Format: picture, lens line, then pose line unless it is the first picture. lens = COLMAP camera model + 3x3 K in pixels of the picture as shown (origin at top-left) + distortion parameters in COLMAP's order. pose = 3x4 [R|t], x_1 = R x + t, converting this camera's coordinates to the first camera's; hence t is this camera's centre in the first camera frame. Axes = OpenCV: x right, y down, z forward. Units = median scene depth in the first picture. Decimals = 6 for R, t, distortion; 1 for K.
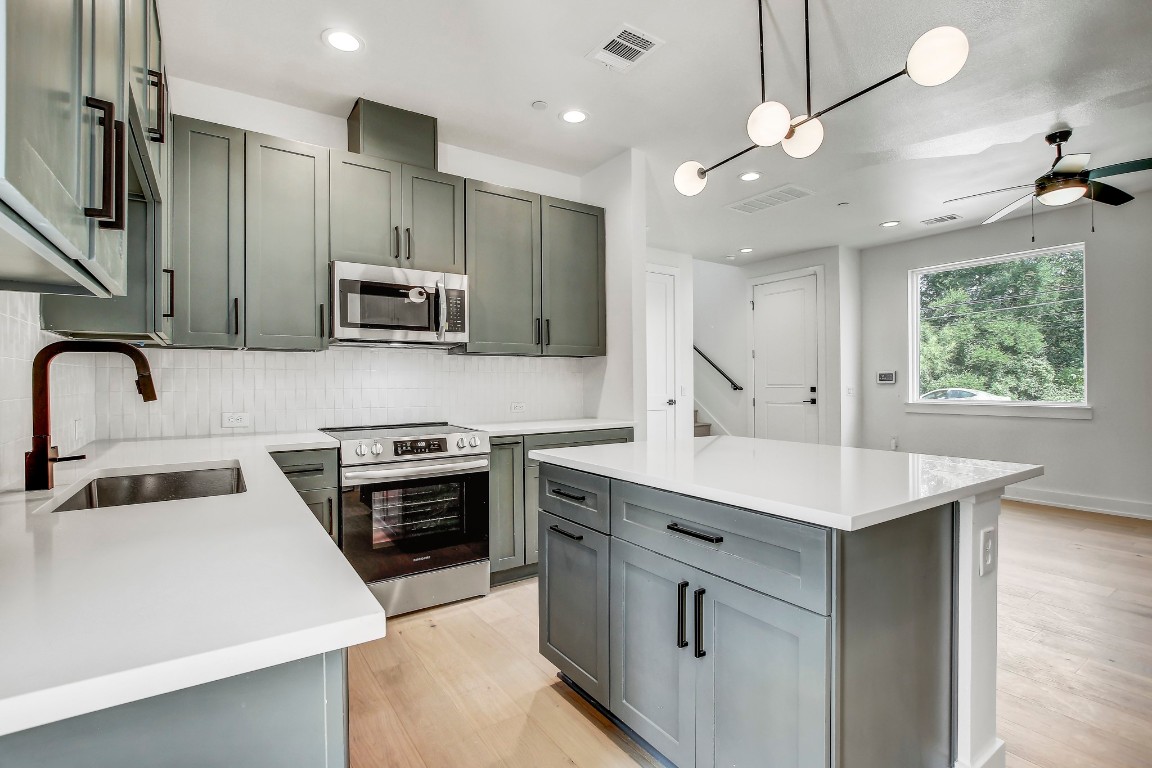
lens RADIAL K [[535.6, 0, 572.3], [0, 535.6, 384.3], [0, 0, 1]] dist [-0.019555, 0.004073]
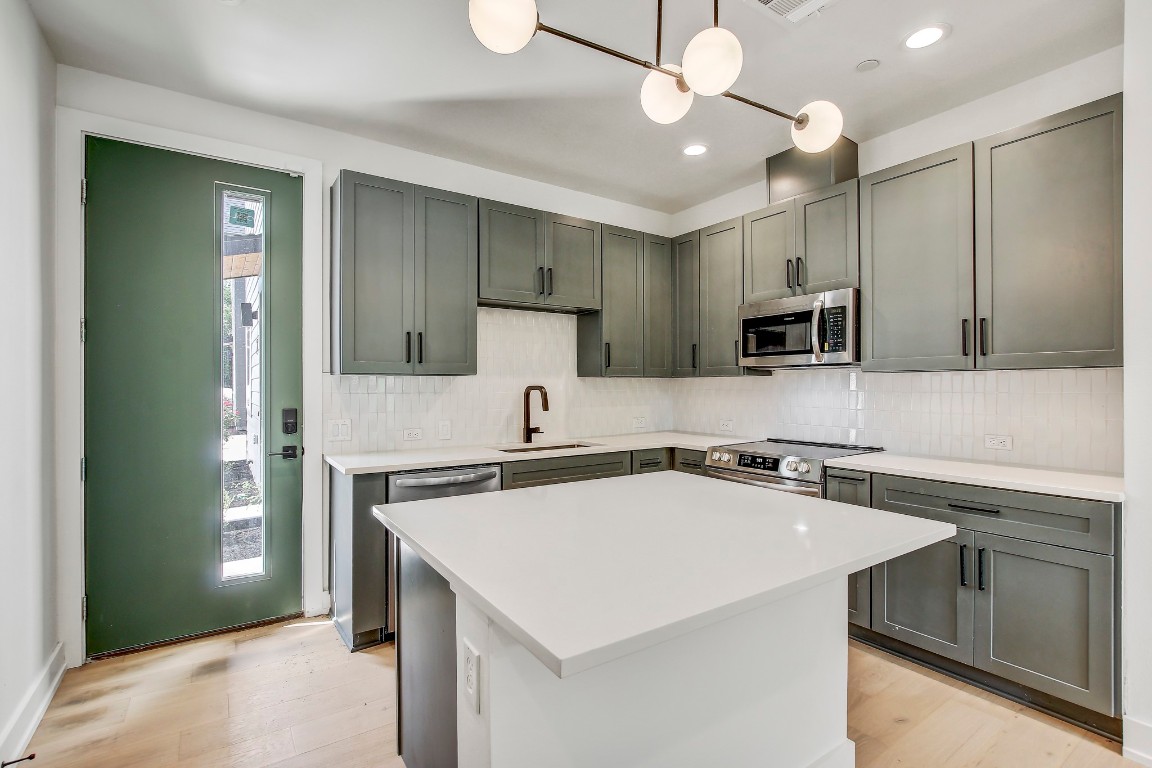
lens RADIAL K [[535.6, 0, 576.0], [0, 535.6, 386.4], [0, 0, 1]] dist [-0.019555, 0.004073]
pose [[-0.005143, 0.005799, -0.999970, 0.377142], [0.000414, 0.999983, 0.005797, -0.021817], [0.999987, -0.000384, -0.005145, 0.284407]]
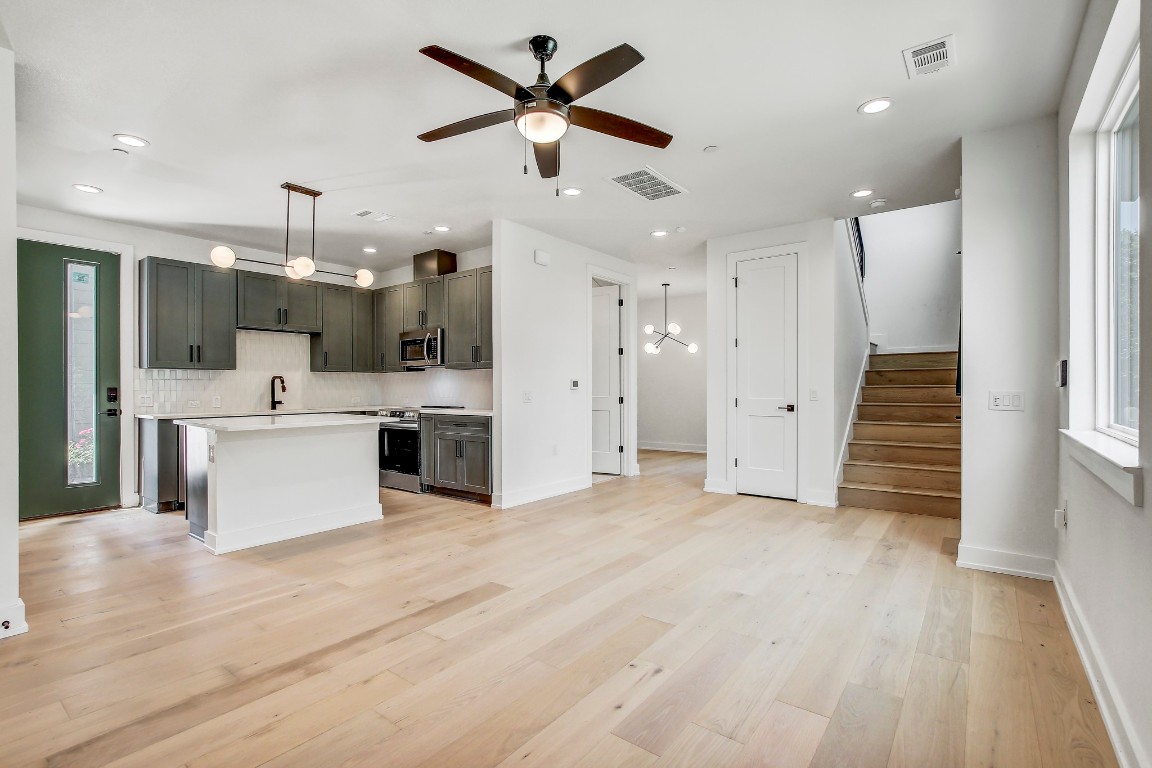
lens RADIAL K [[535.6, 0, 576.8], [0, 535.6, 386.6], [0, 0, 1]] dist [-0.019555, 0.004073]
pose [[0.313154, 0.005598, -0.949686, 0.925745], [0.000658, 0.999981, 0.006111, -0.005014], [0.949702, -0.002538, 0.313145, 0.460299]]
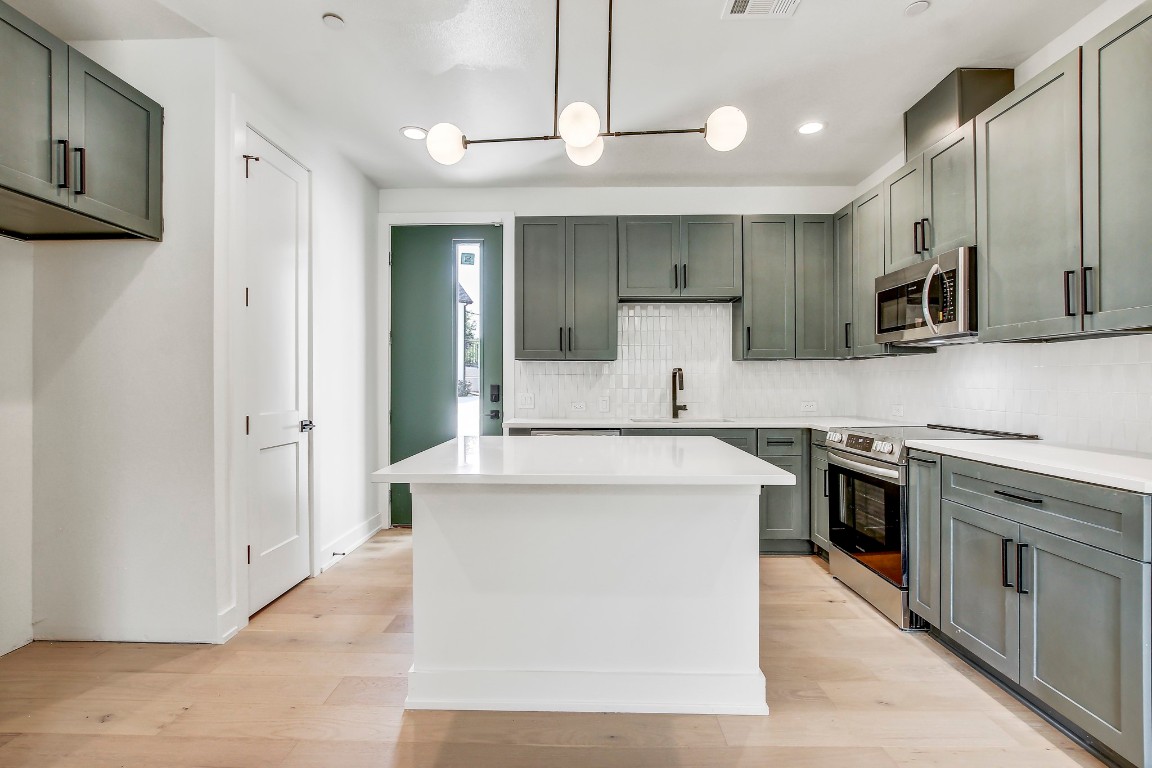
lens RADIAL K [[535.6, 0, 572.6], [0, 535.6, 382.6], [0, 0, 1]] dist [-0.019555, 0.004073]
pose [[-0.585643, 0.006649, -0.810542, 0.412215], [0.004721, 0.999977, 0.004791, -0.004803], [0.810556, -0.001020, -0.585661, 0.525190]]
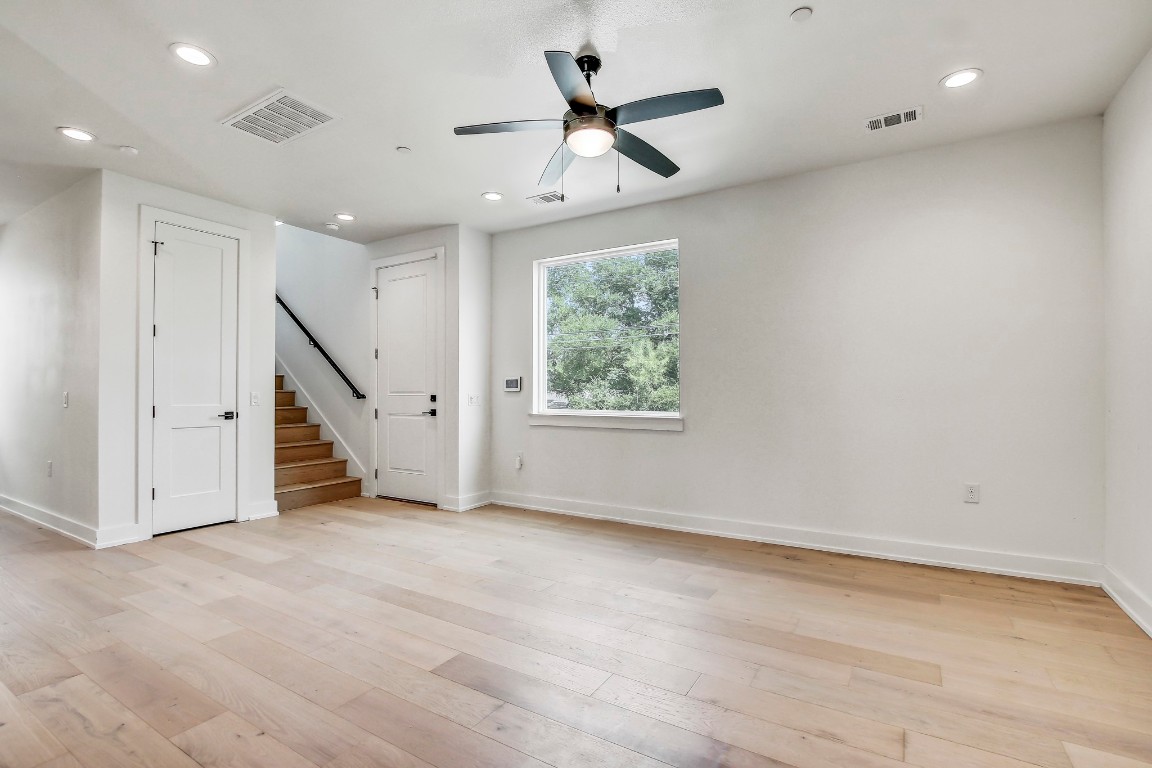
lens RADIAL K [[535.6, 0, 575.7], [0, 535.6, 393.2], [0, 0, 1]] dist [-0.019555, 0.004073]
pose [[0.912199, 0.006107, 0.409703, 0.338974], [-0.005973, 0.999981, -0.001608, 0.002414], [-0.409705, -0.000981, 0.912218, 0.174751]]
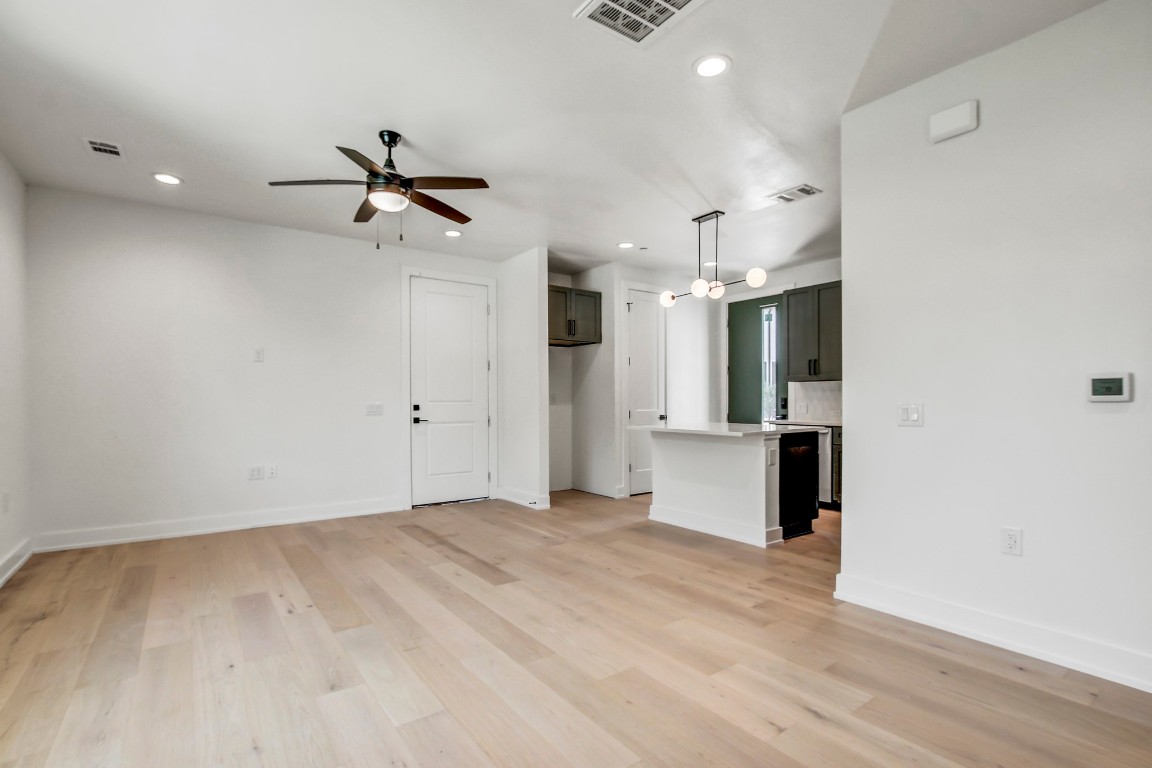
lens RADIAL K [[535.6, 0, 573.5], [0, 535.6, 407.7], [0, 0, 1]] dist [-0.019555, 0.004073]
pose [[-0.999534, 0.010152, -0.028770, 0.356292], [0.009734, 0.999846, 0.014626, 0.001201], [0.028914, 0.014339, -0.999479, 1.110695]]
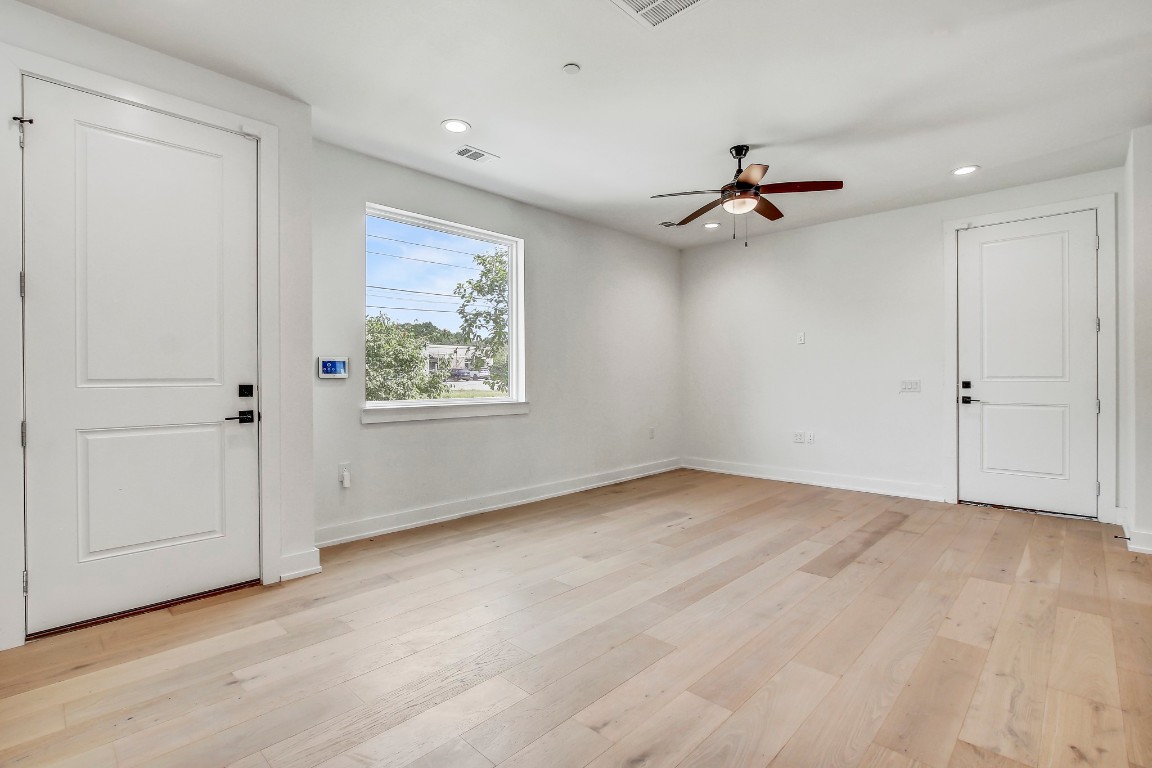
lens RADIAL K [[535.6, 0, 576.0], [0, 535.6, 376.4], [0, 0, 1]] dist [-0.019555, 0.004073]
pose [[-0.203922, 0.010599, 0.978930, -0.047189], [0.005662, 0.999937, -0.009647, 0.004260], [-0.978971, 0.003576, -0.203970, 0.881974]]
